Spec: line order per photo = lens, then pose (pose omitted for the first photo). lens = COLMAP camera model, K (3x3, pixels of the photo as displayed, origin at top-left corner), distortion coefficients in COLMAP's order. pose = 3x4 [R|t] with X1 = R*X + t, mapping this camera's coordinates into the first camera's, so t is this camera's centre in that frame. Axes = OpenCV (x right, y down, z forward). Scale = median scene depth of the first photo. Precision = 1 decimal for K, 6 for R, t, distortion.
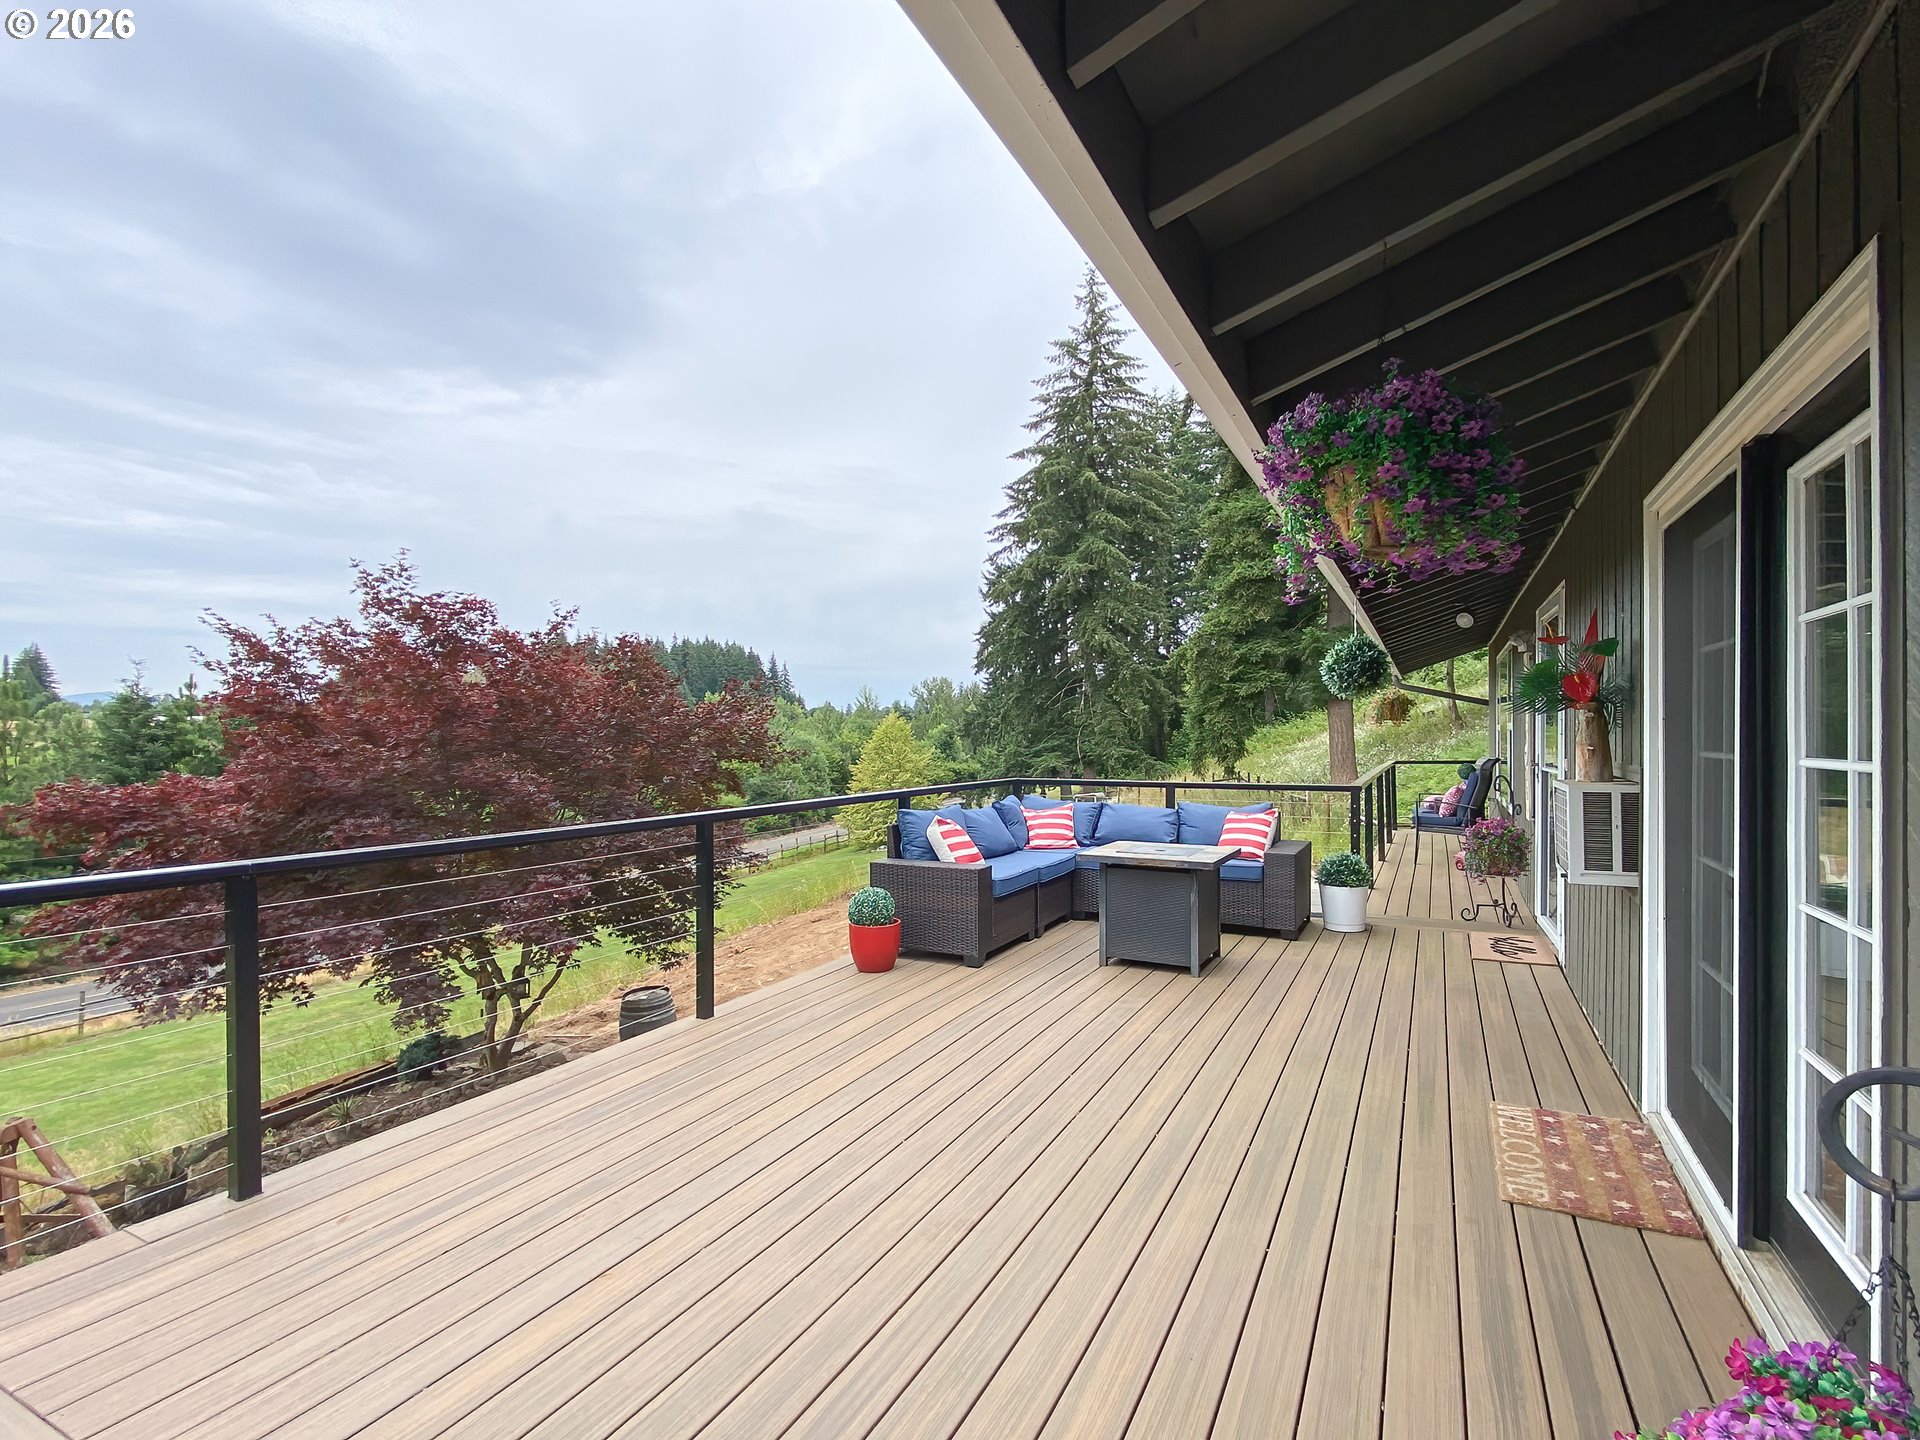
lens RADIAL K [[944.3, 0, 963.5], [0, 944.3, 753.0], [0, 0, 1]] dist [0.001384, -0.000116]
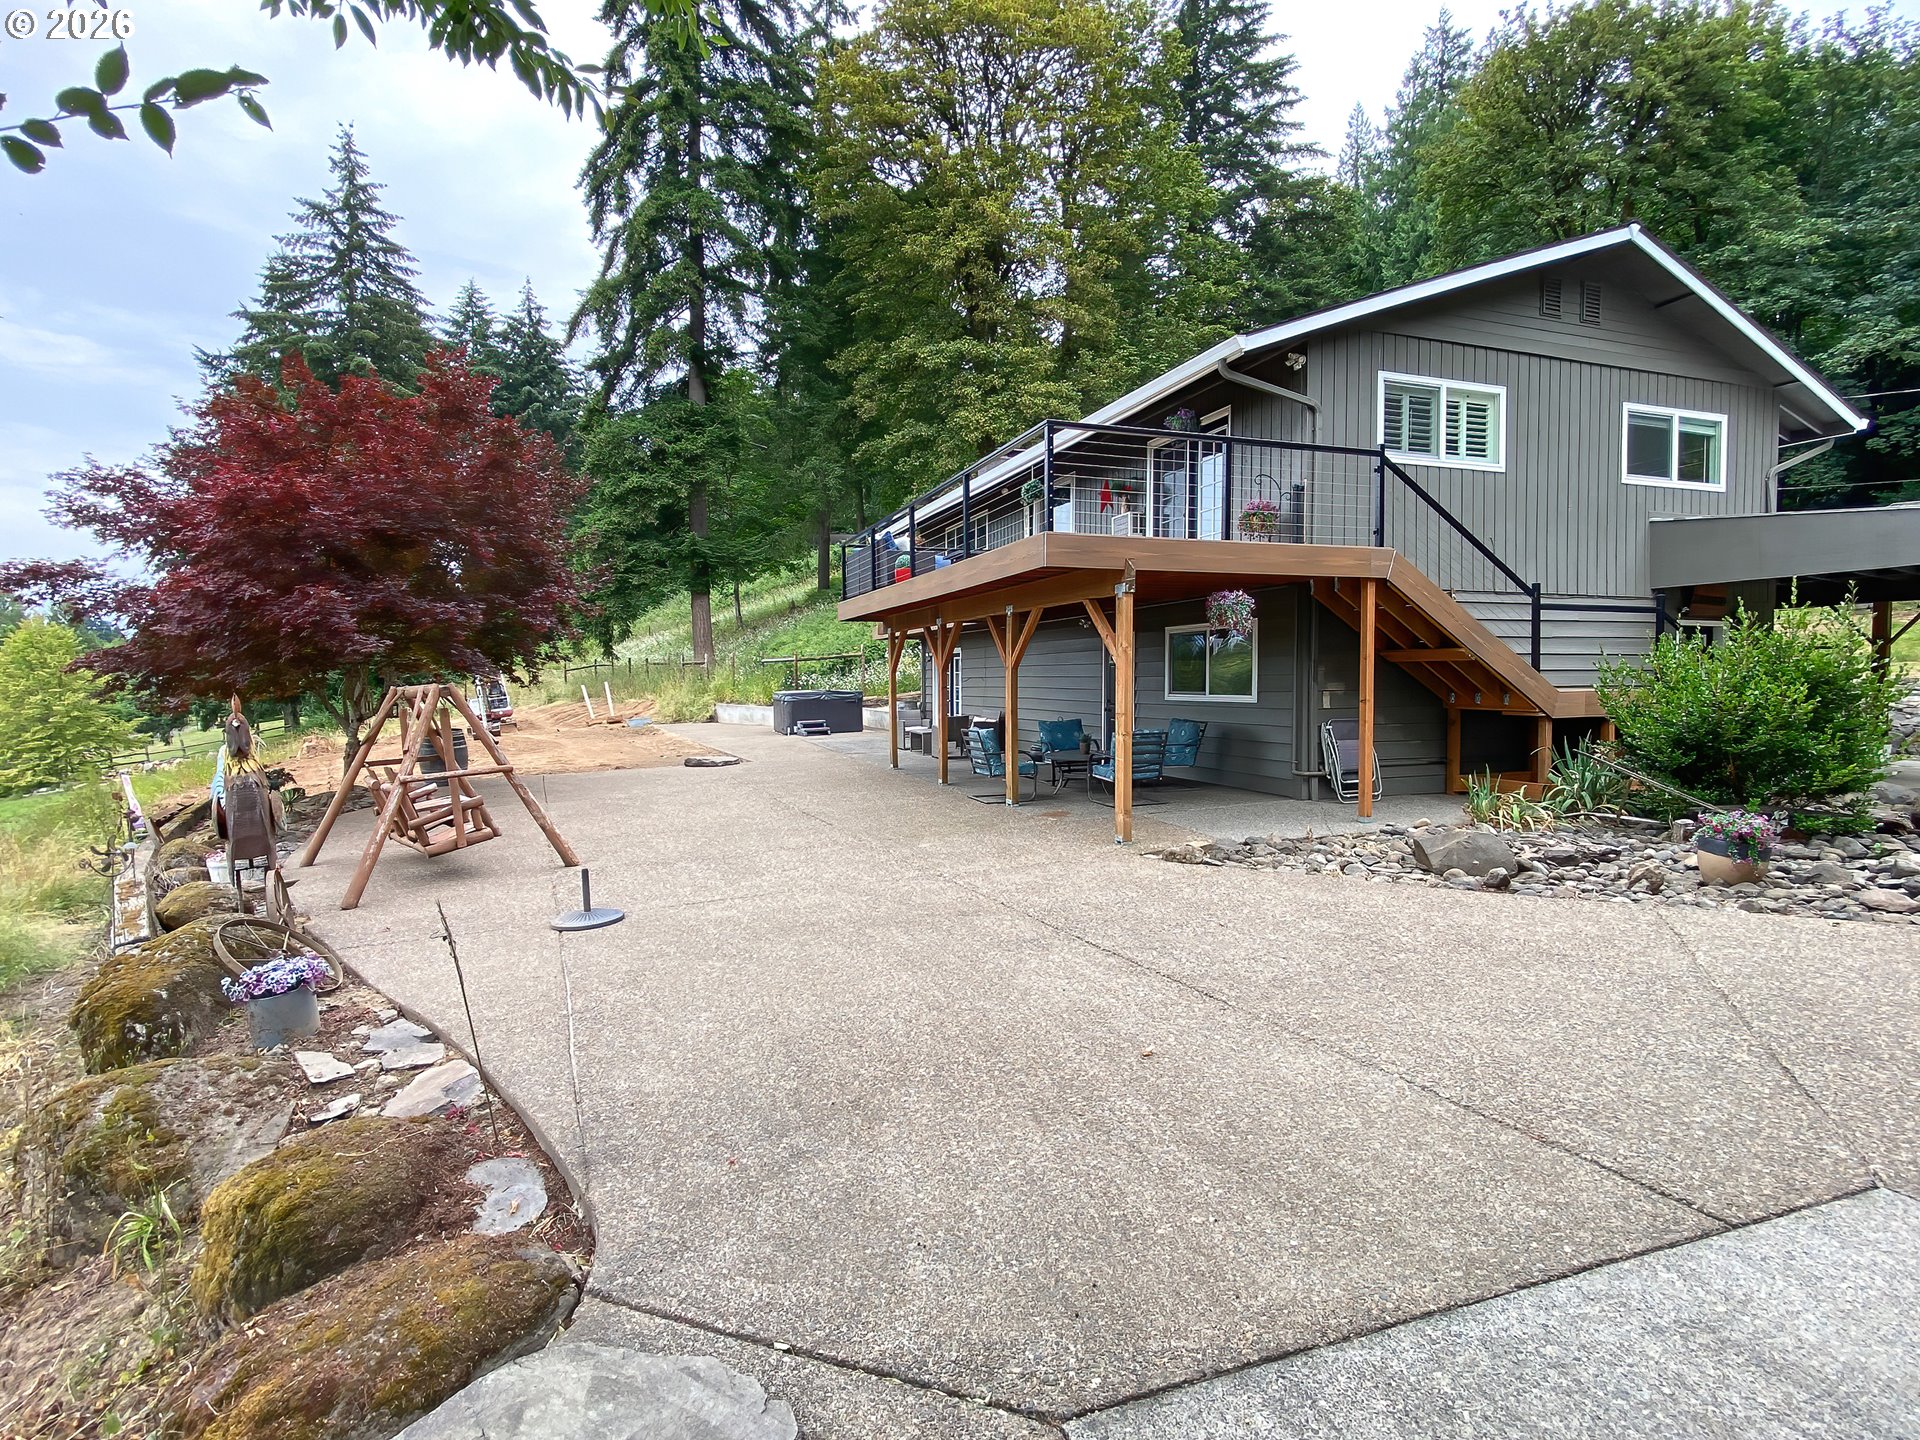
lens RADIAL K [[933.4, 0, 961.1], [0, 933.4, 728.9], [0, 0, 1]] dist [0.002601, -0.000798]
pose [[0.684363, -0.042434, 0.727906, -0.142065], [0.020225, 0.999026, 0.039225, 0.040688], [-0.728861, -0.012122, 0.684554, -0.060540]]
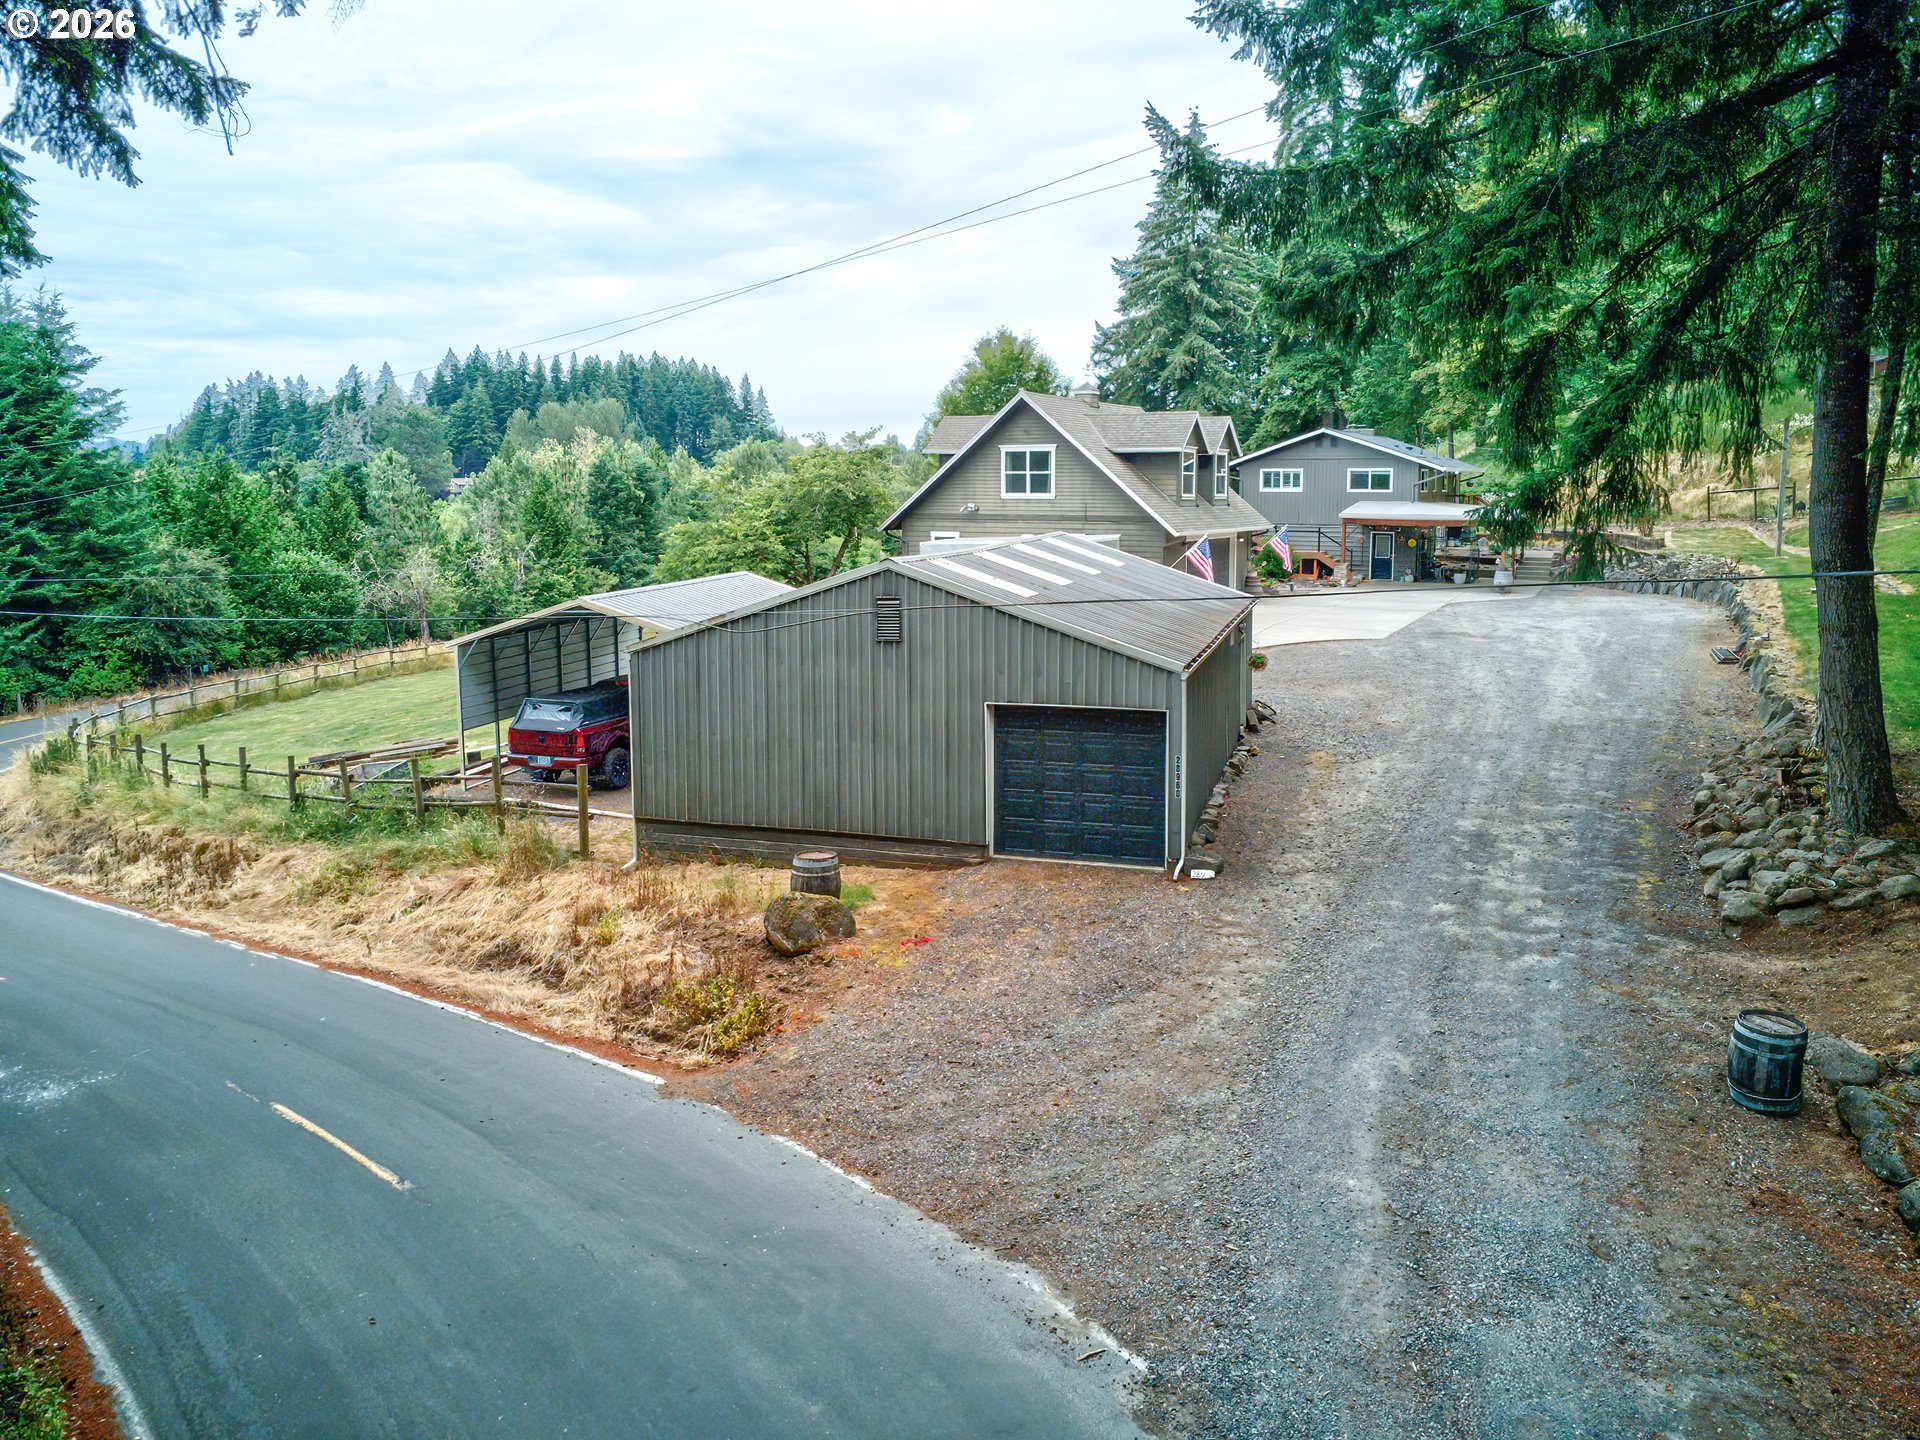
lens RADIAL K [[1394.9, 0, 960.0], [0, 1394.9, 720.0], [0, 0, 1]] dist [-0.003511, -0.001386]
pose [[0.999988, -0.000884, -0.004833, -0.172318], [0.001587, 0.989077, 0.147392, 0.015873], [0.004650, -0.147398, 0.989066, -0.959073]]
